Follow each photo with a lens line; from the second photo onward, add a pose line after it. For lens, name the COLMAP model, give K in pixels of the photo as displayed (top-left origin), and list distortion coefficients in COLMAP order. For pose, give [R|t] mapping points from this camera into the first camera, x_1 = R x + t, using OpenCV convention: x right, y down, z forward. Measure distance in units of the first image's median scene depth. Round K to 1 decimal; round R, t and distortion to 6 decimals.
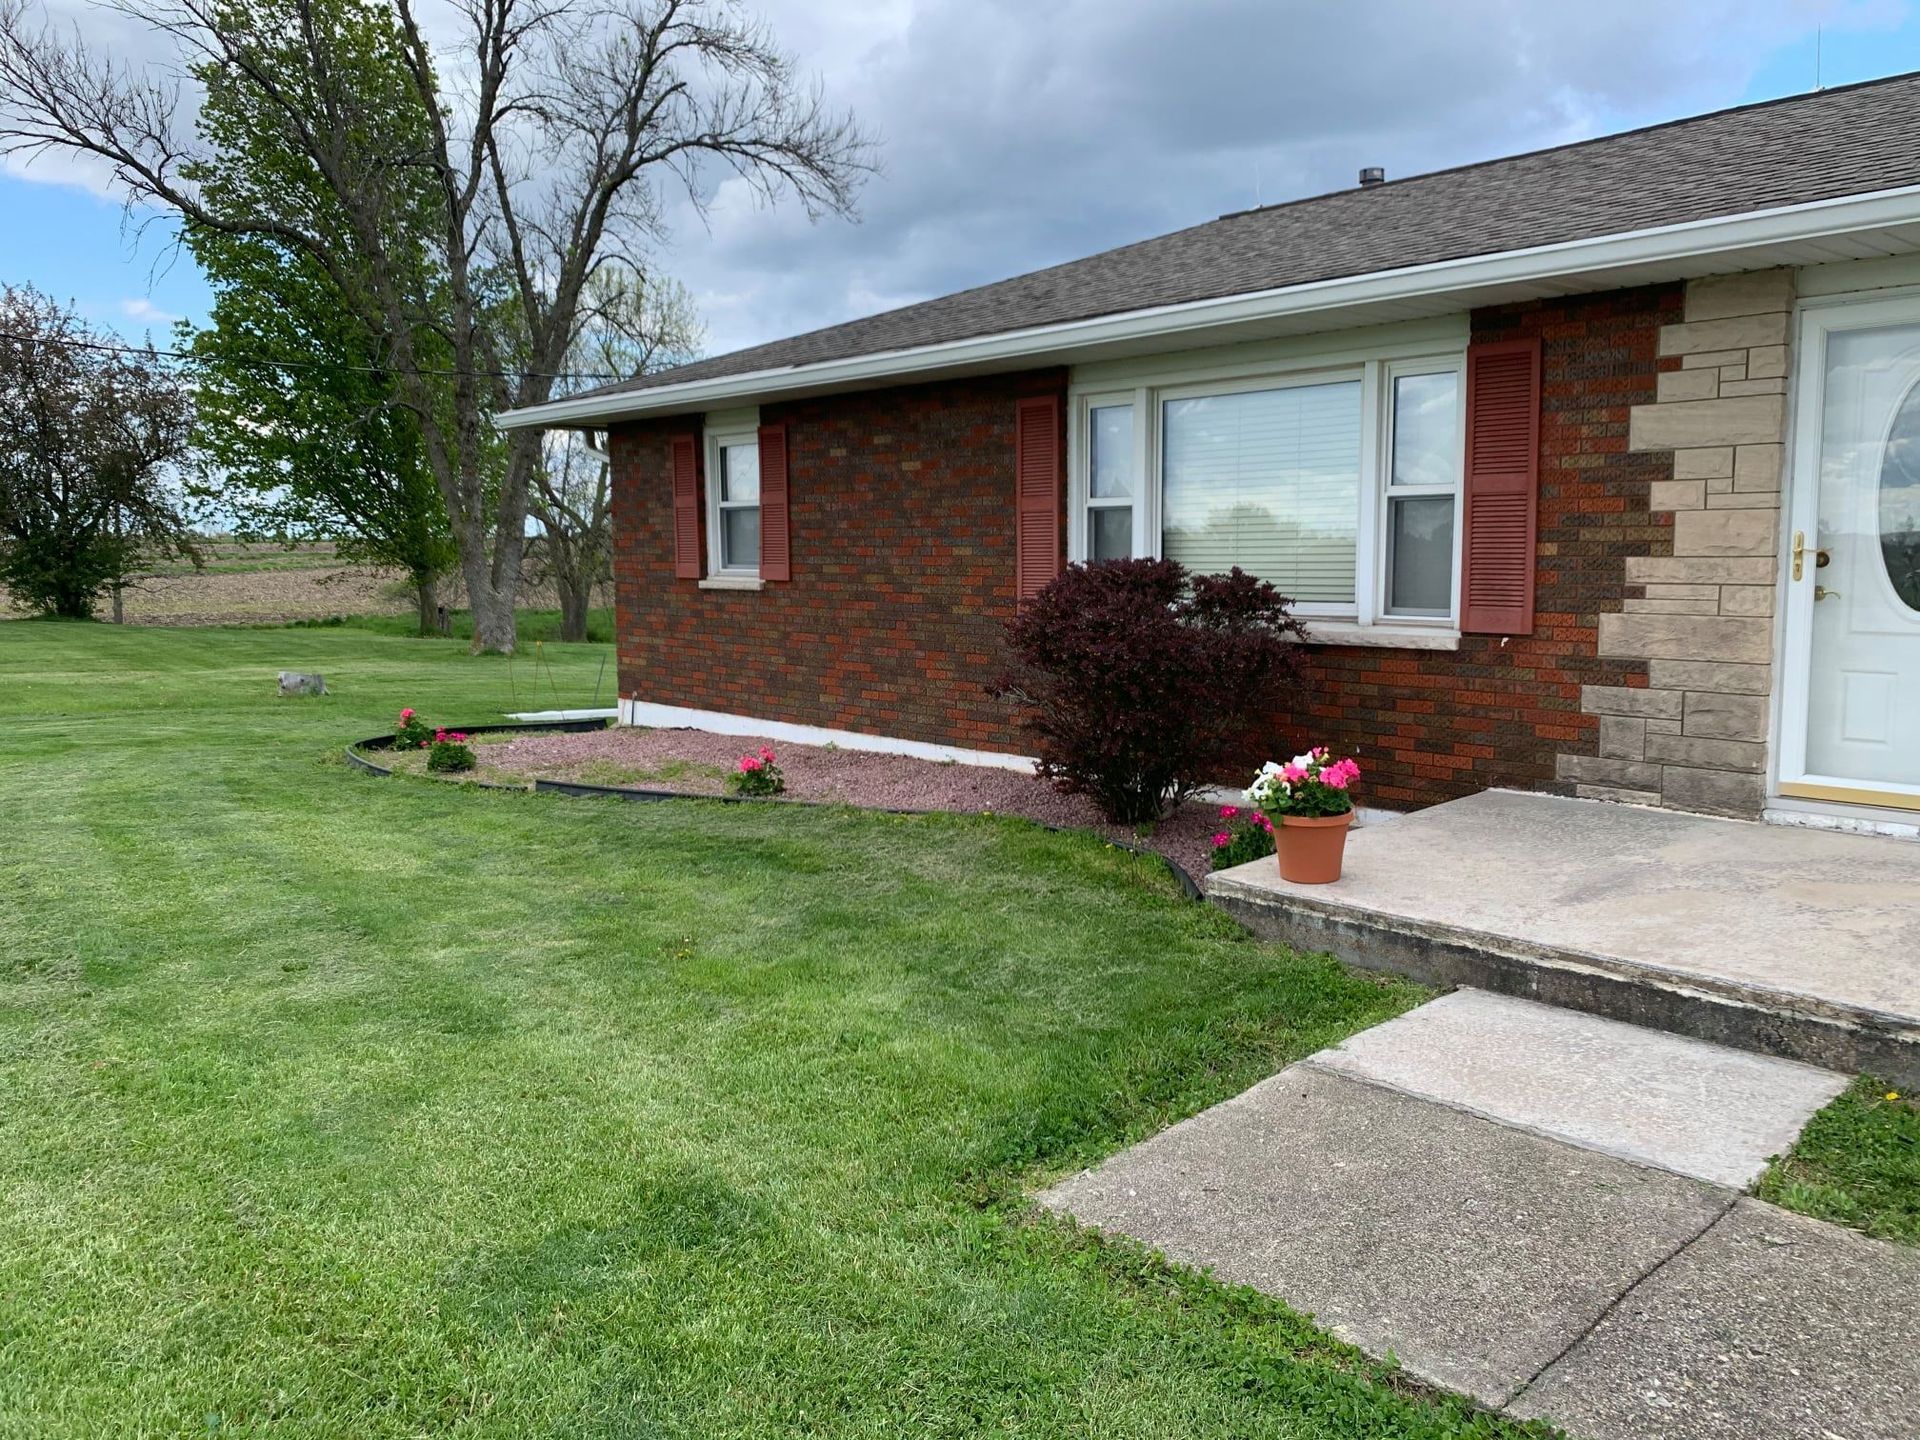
lens RADIAL K [[1404.5, 0, 960.0], [0, 1404.5, 720.0], [0, 0, 1]] dist [-0.026986, -0.002012]
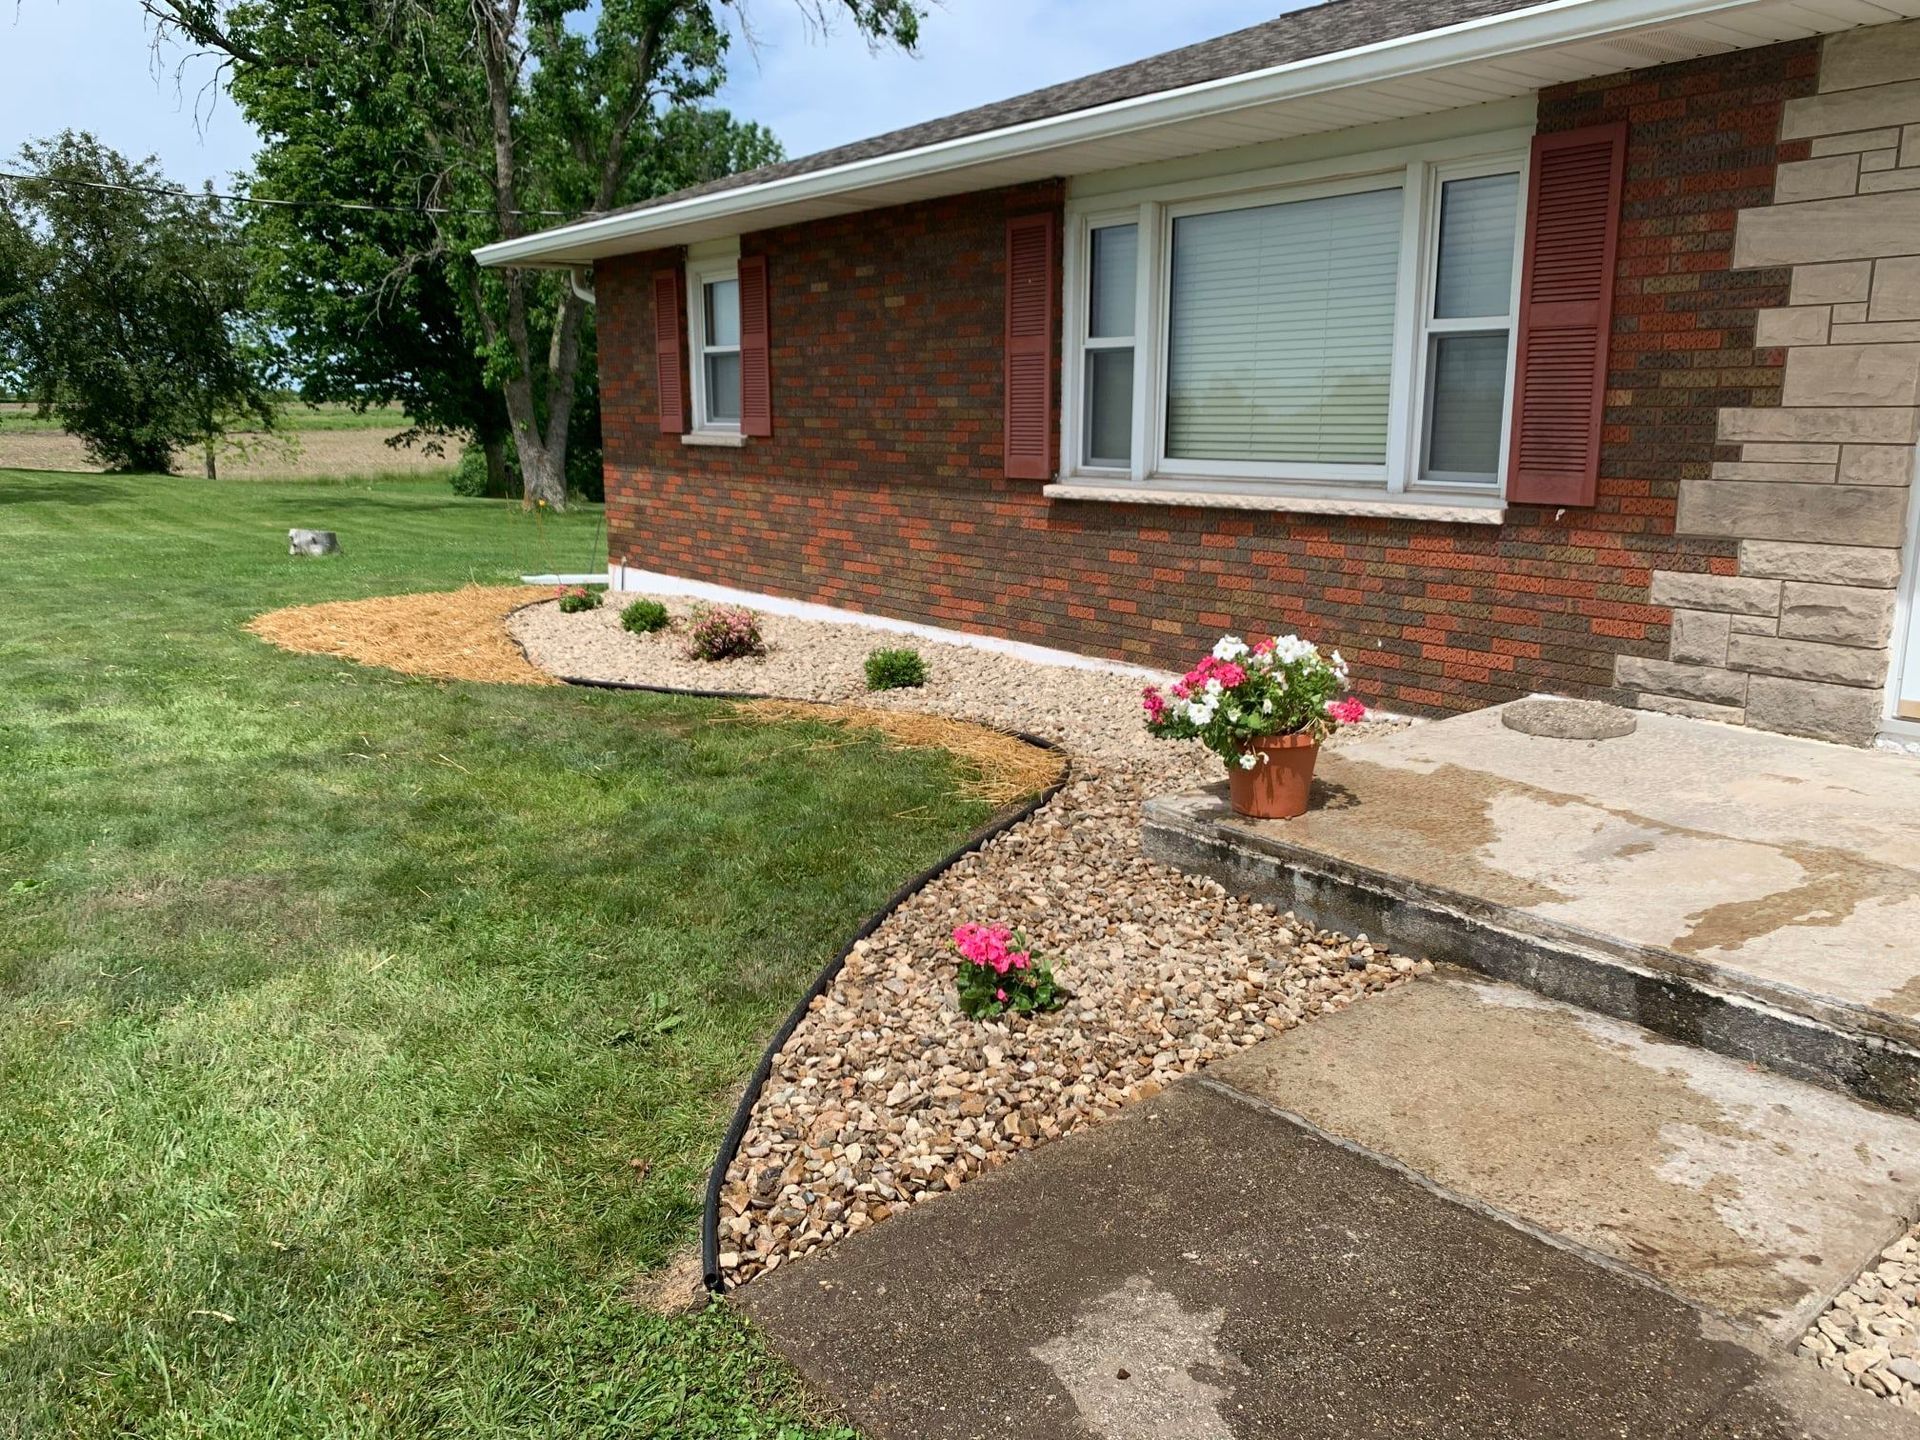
lens RADIAL K [[1425.3, 0, 960.0], [0, 1425.3, 720.0], [0, 0, 1]] dist [-0.007638, -0.000732]
pose [[0.997957, 0.022815, -0.059678, 0.099625], [-0.017269, 0.995623, 0.091850, -0.007599], [0.061513, -0.090632, 0.993983, 0.157436]]
